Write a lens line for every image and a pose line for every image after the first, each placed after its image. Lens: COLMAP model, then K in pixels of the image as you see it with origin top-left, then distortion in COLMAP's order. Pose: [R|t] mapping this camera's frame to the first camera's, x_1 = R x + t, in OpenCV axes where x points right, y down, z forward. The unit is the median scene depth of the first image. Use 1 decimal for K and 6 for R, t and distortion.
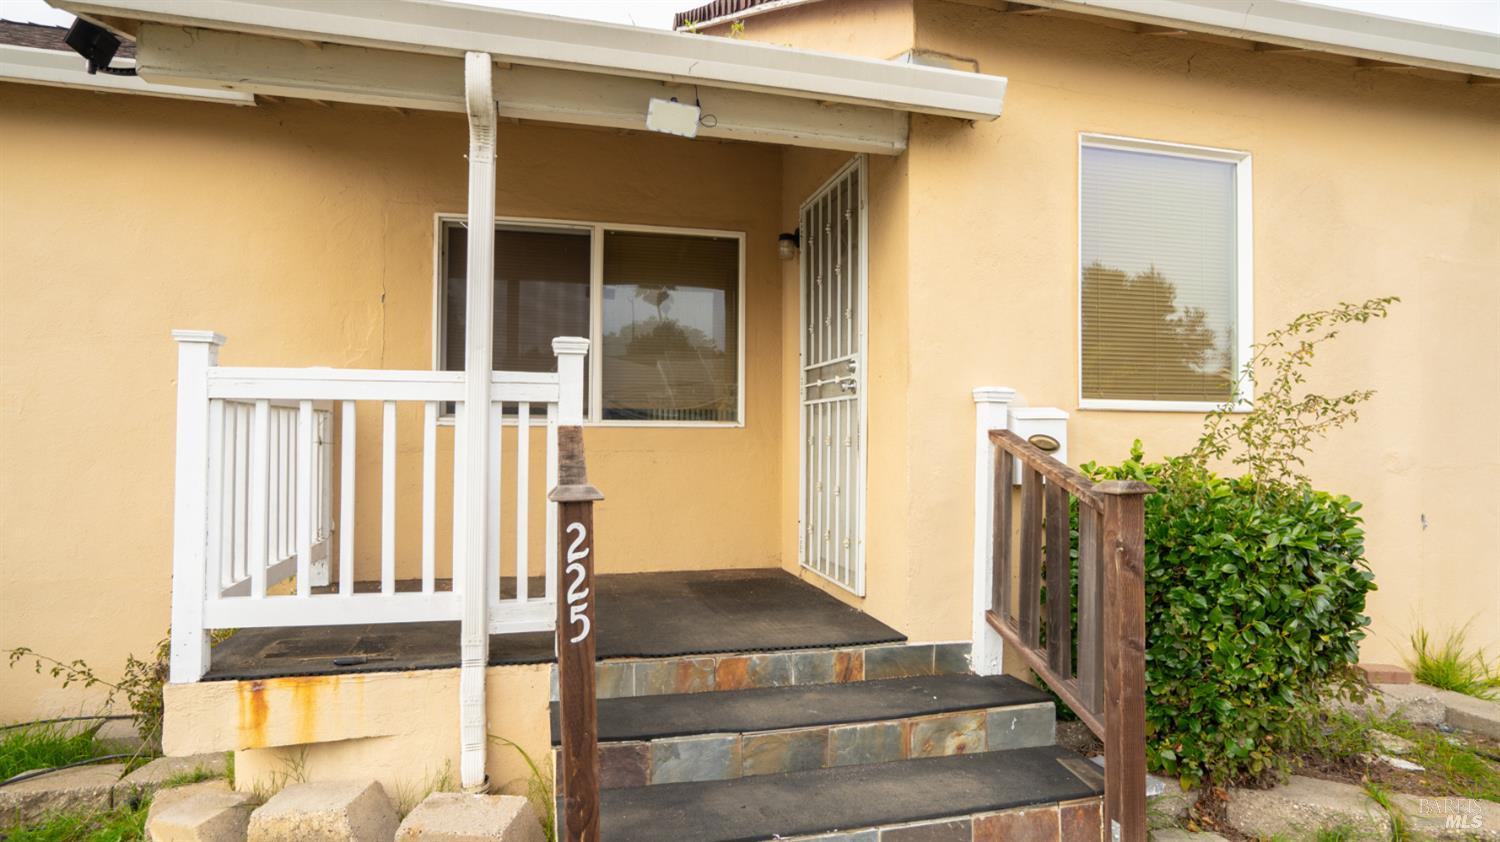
lens RADIAL K [[807.6, 0, 739.3], [0, 807.6, 422.1], [0, 0, 1]] dist [-0.003066, -0.000469]
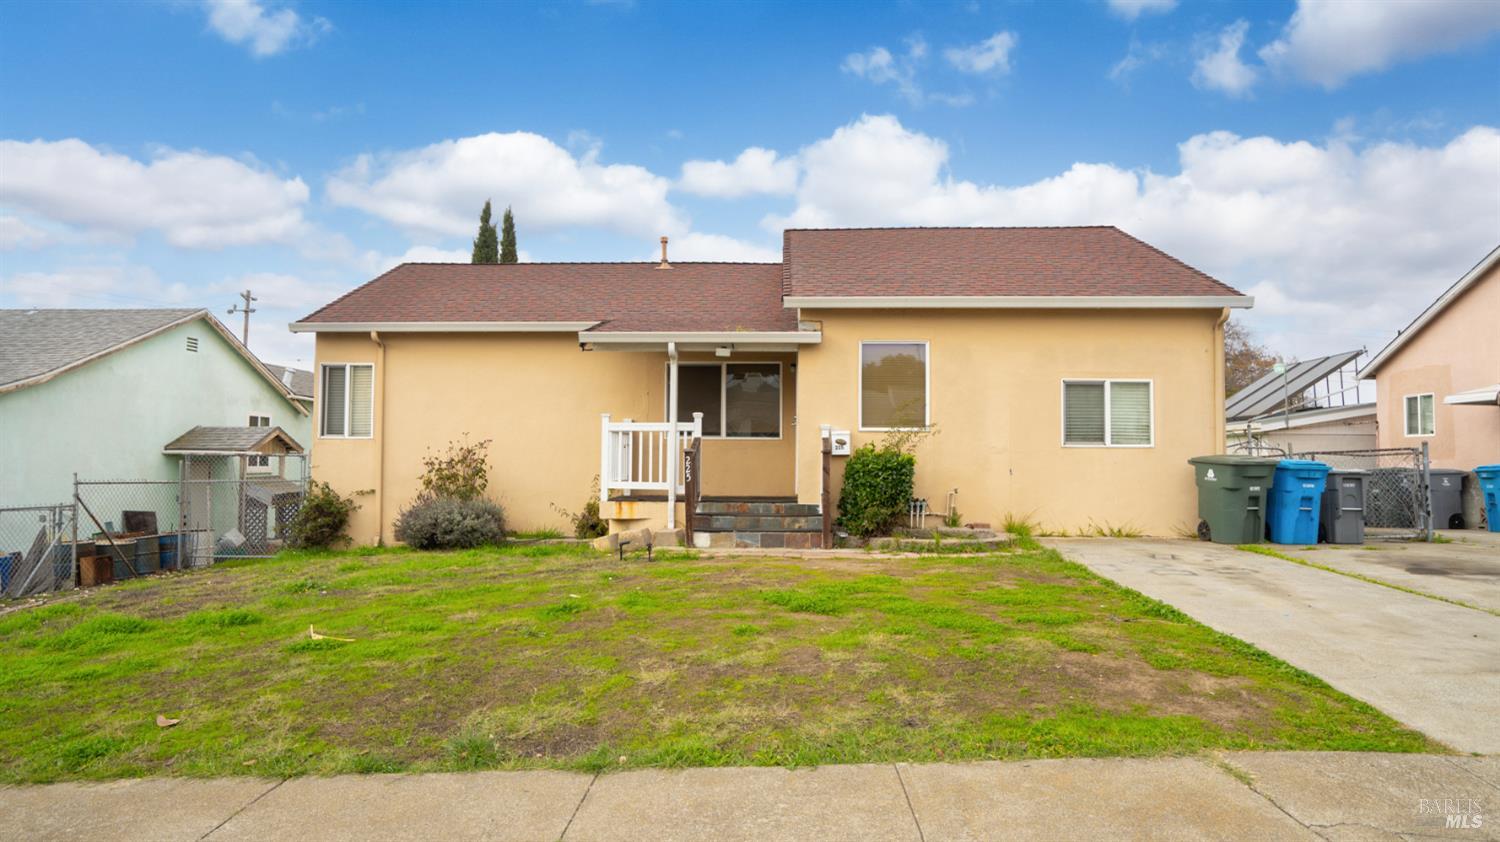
lens RADIAL K [[877.5, 0, 750.6], [0, 877.5, 417.8], [0, 0, 1]] dist [-0.000124, 0.000022]
pose [[0.957960, -0.016927, -0.286401, 1.173194], [0.006150, 0.999240, -0.038484, 0.071171], [0.286834, 0.035105, 0.957337, -2.753969]]
